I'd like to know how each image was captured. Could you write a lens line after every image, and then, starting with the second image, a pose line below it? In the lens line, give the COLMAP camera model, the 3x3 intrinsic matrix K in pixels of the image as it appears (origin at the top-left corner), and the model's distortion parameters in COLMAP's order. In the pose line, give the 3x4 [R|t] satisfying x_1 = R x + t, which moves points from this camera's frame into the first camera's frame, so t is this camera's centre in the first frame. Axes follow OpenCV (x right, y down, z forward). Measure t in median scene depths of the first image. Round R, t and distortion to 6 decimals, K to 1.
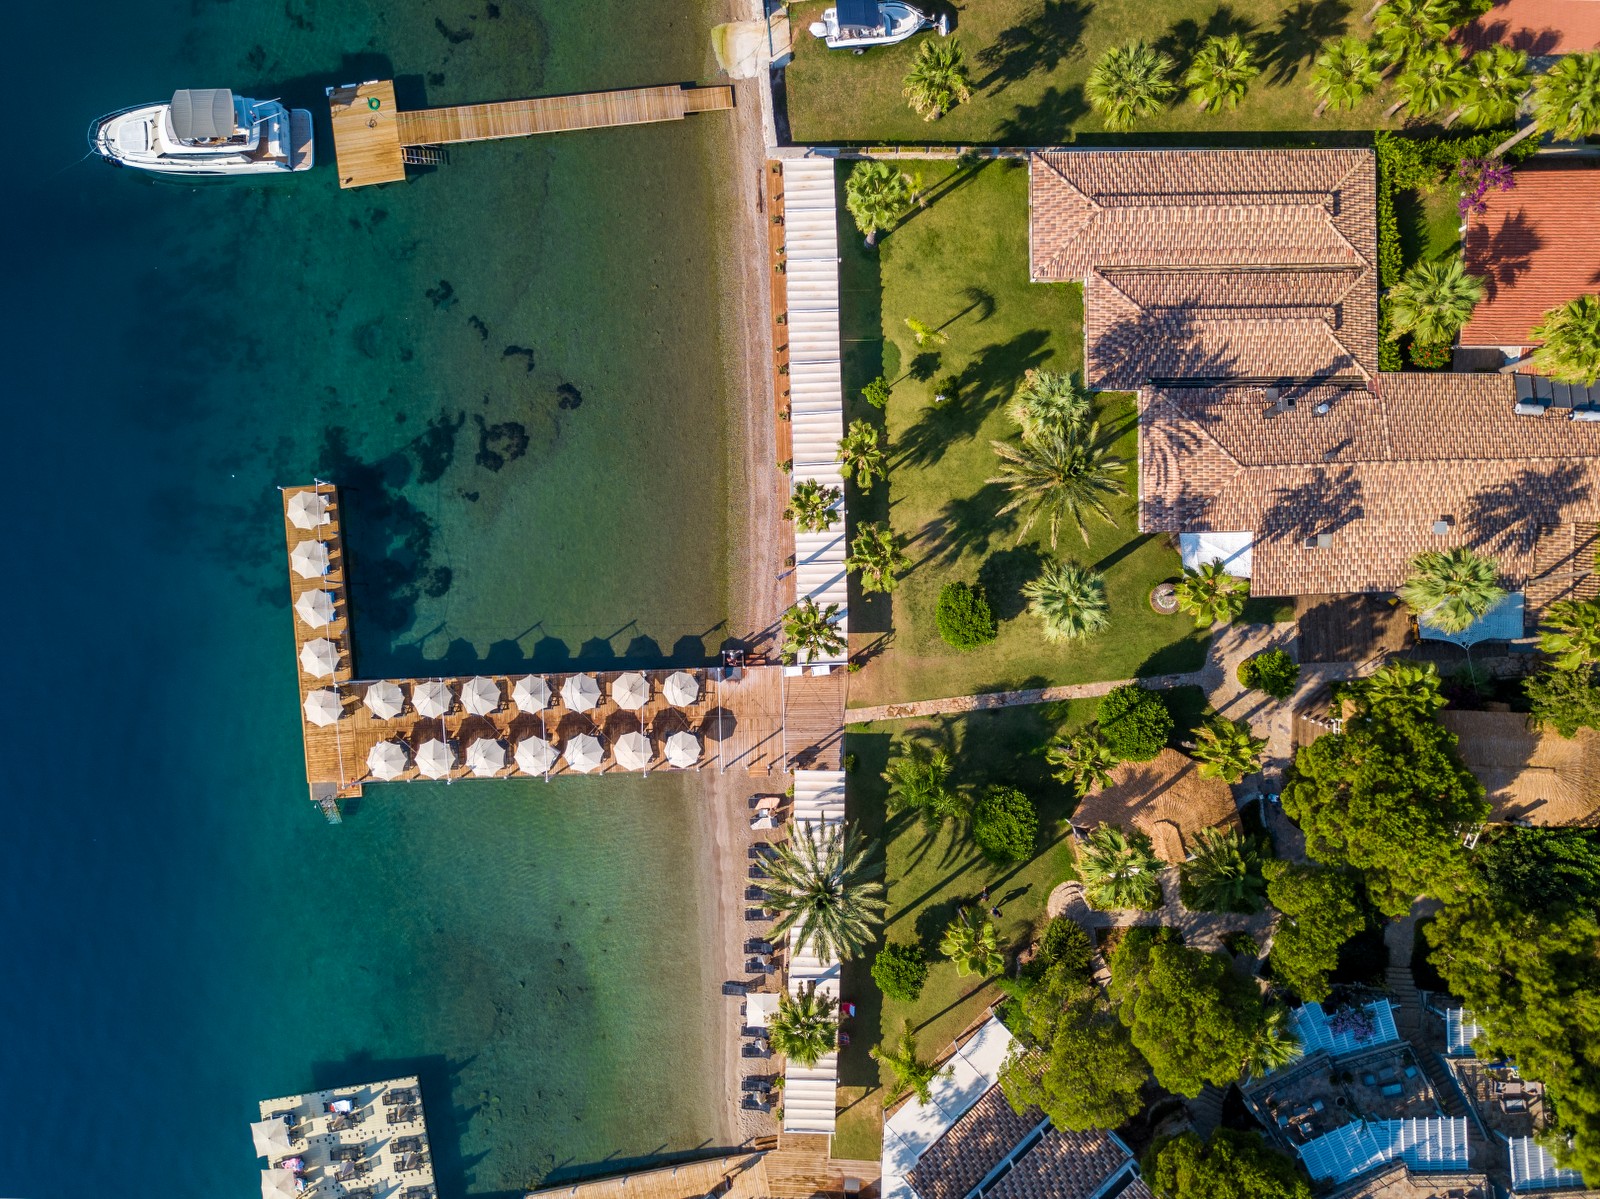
lens RADIAL K [[1265.6, 0, 799.4], [0, 1265.6, 608.9], [0, 0, 1]] dist [0.005051, -0.007867]
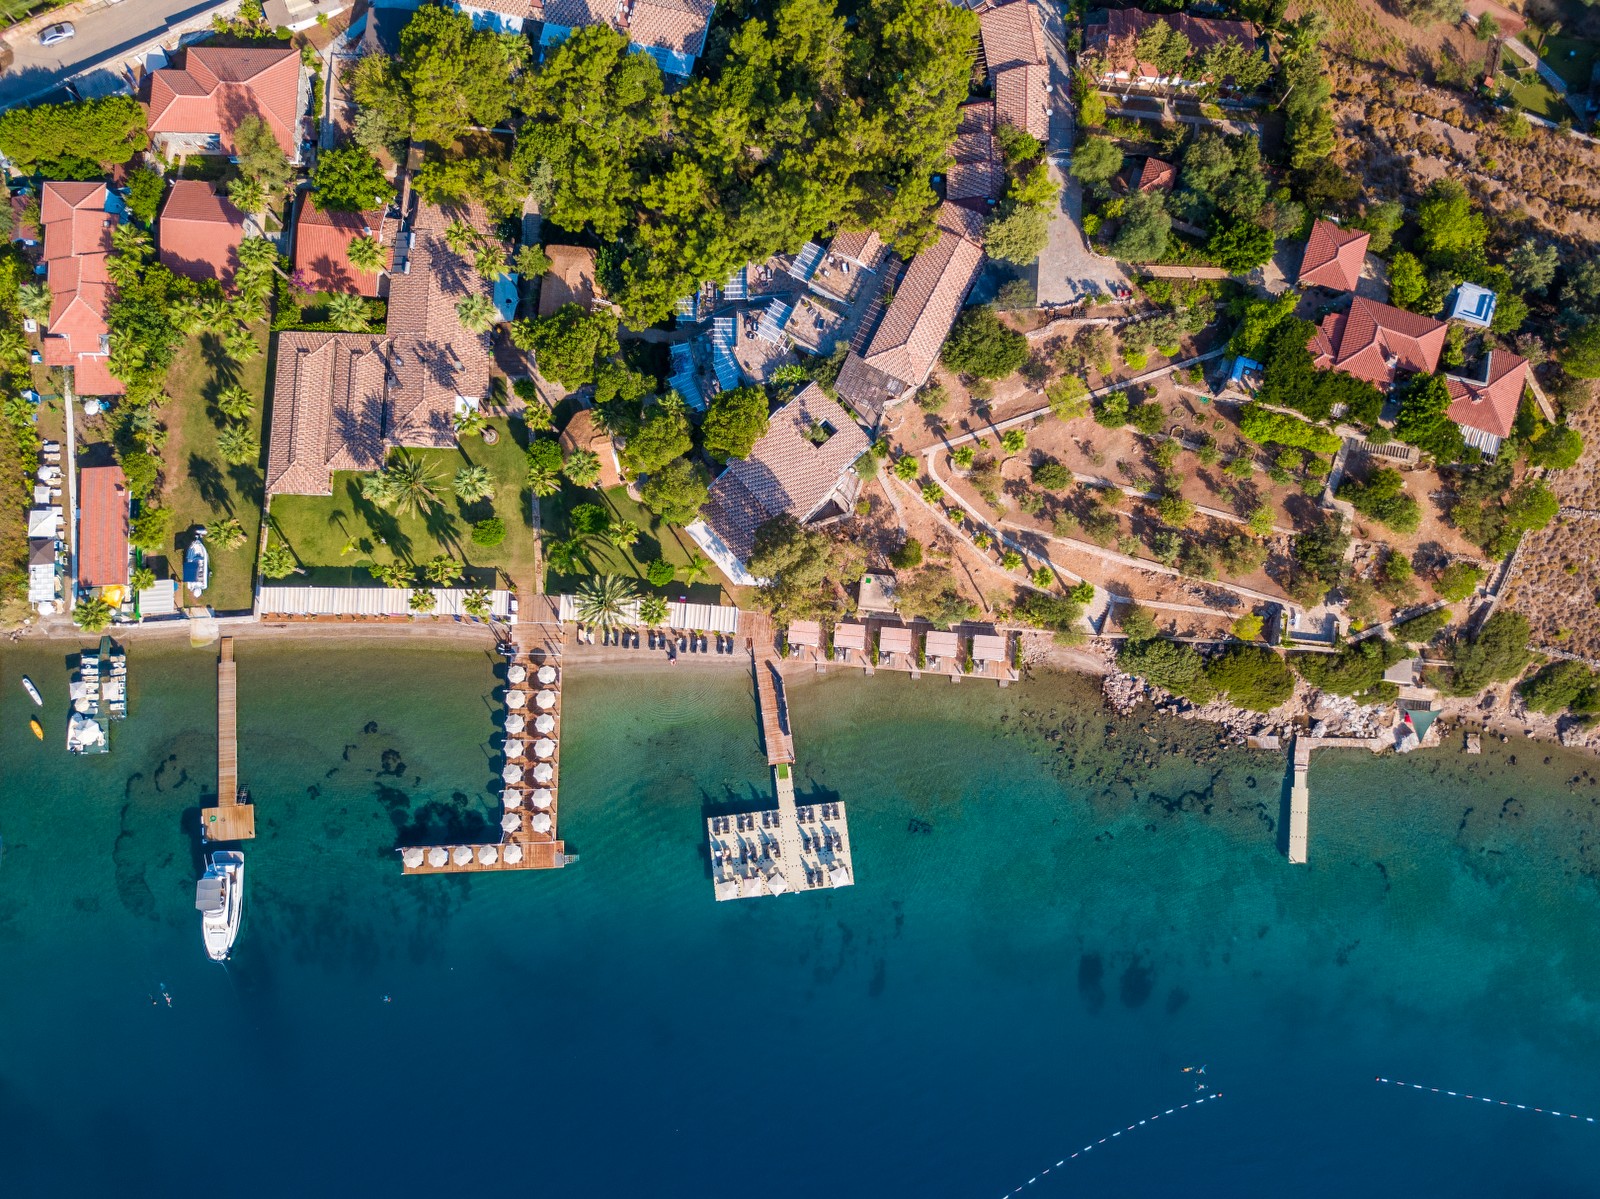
lens RADIAL K [[1265.6, 0, 799.4], [0, 1265.6, 608.9], [0, 0, 1]] dist [0.005051, -0.007867]
pose [[0.043261, -0.992577, 0.113664, -0.197961], [0.999064, 0.042912, -0.005521, 0.513287], [0.000602, 0.113797, 0.993504, -1.002307]]
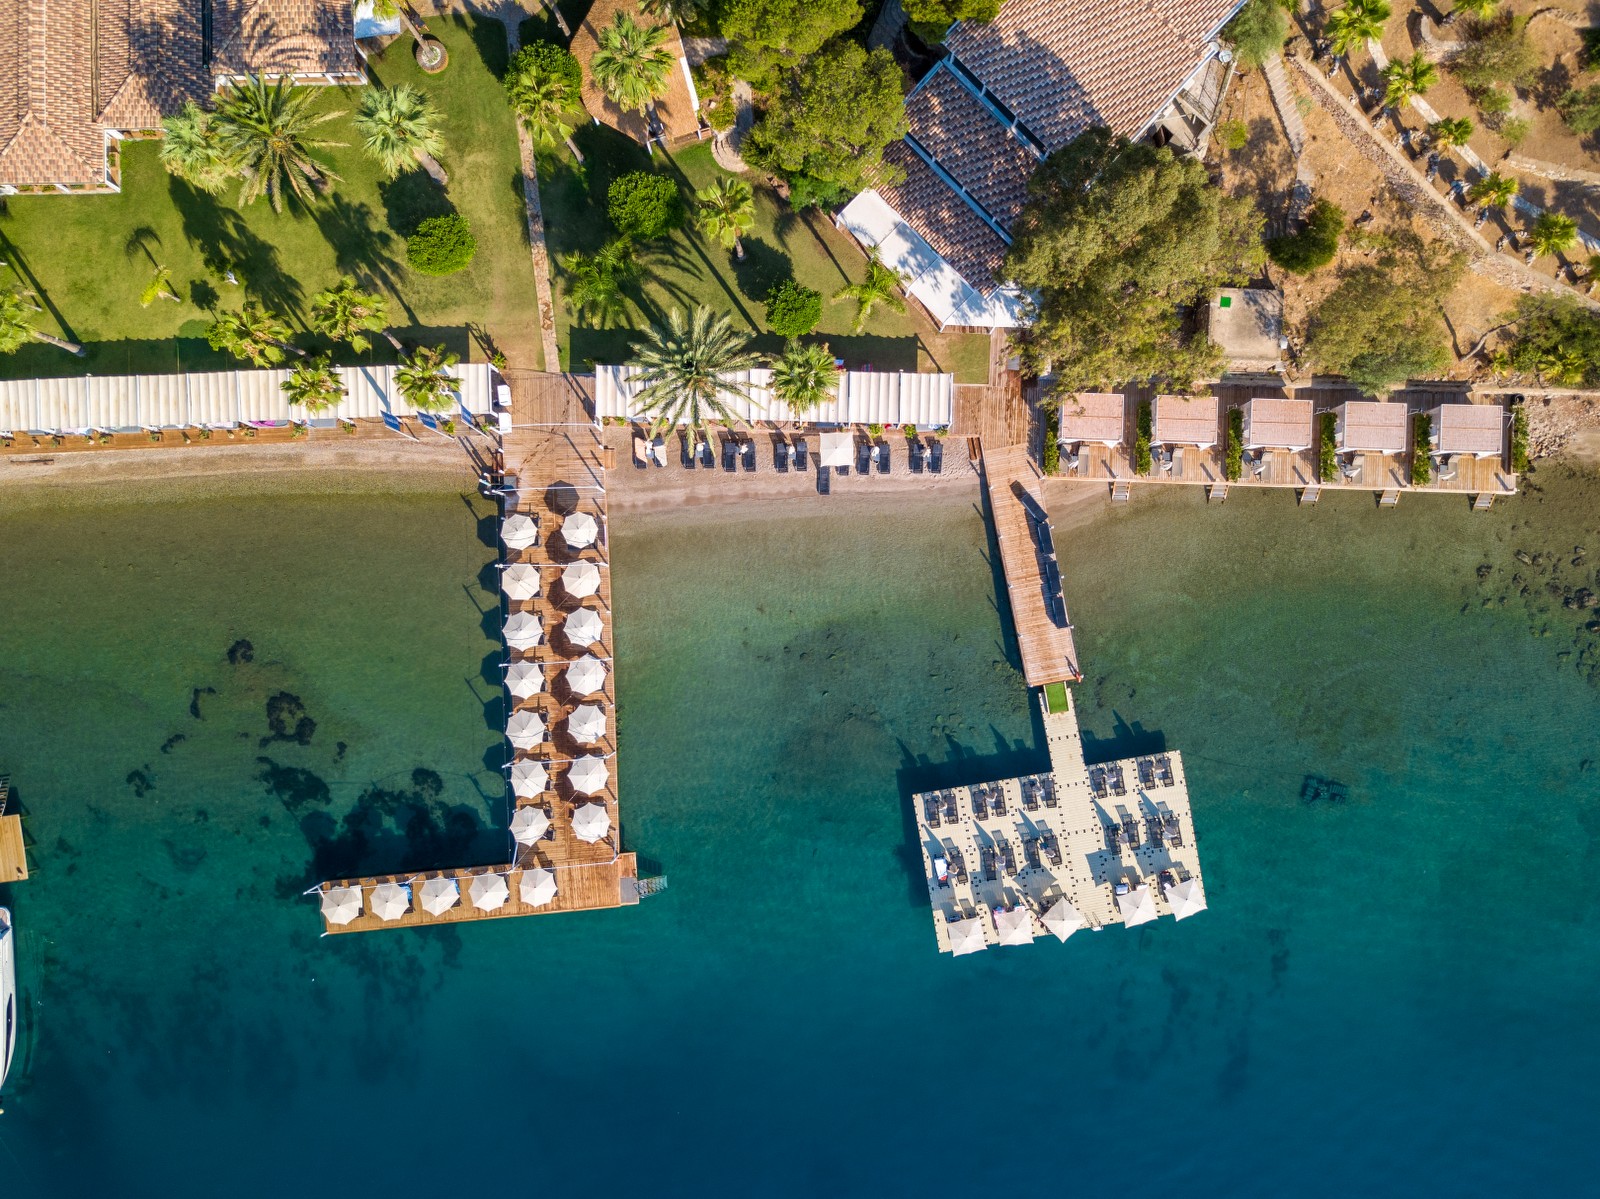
lens RADIAL K [[1252.1, 0, 793.5], [0, 1252.1, 604.9], [0, 0, 1]] dist [0.005110, -0.003913]
pose [[-0.007722, -0.999832, 0.016601, -0.167856], [0.999963, -0.007659, 0.003817, 0.273406], [-0.003690, 0.016630, 0.999855, 0.003372]]
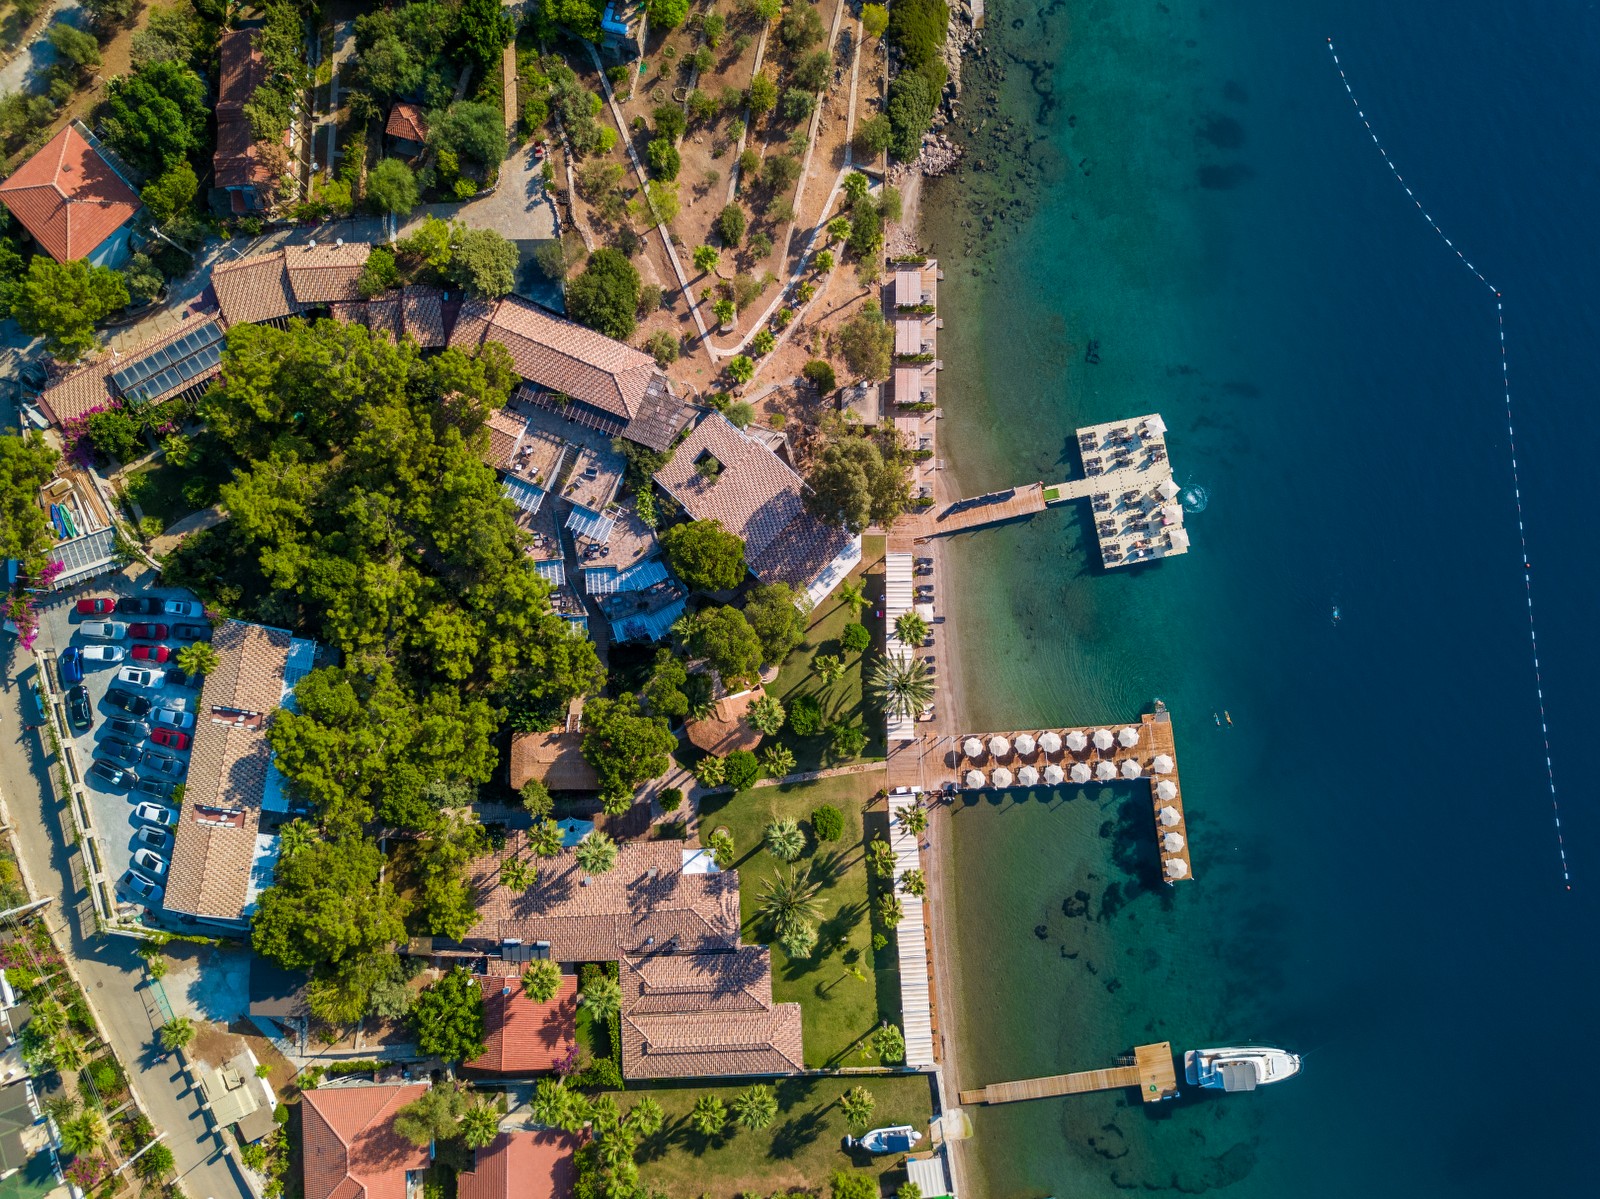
lens RADIAL K [[1252.1, 0, 793.5], [0, 1252.1, 604.9], [0, 0, 1]] dist [0.005110, -0.003913]
pose [[-0.999323, 0.035126, 0.010903, 0.148375], [-0.034502, -0.998002, 0.052928, 0.232622], [0.012741, 0.052516, 0.998539, -0.888523]]
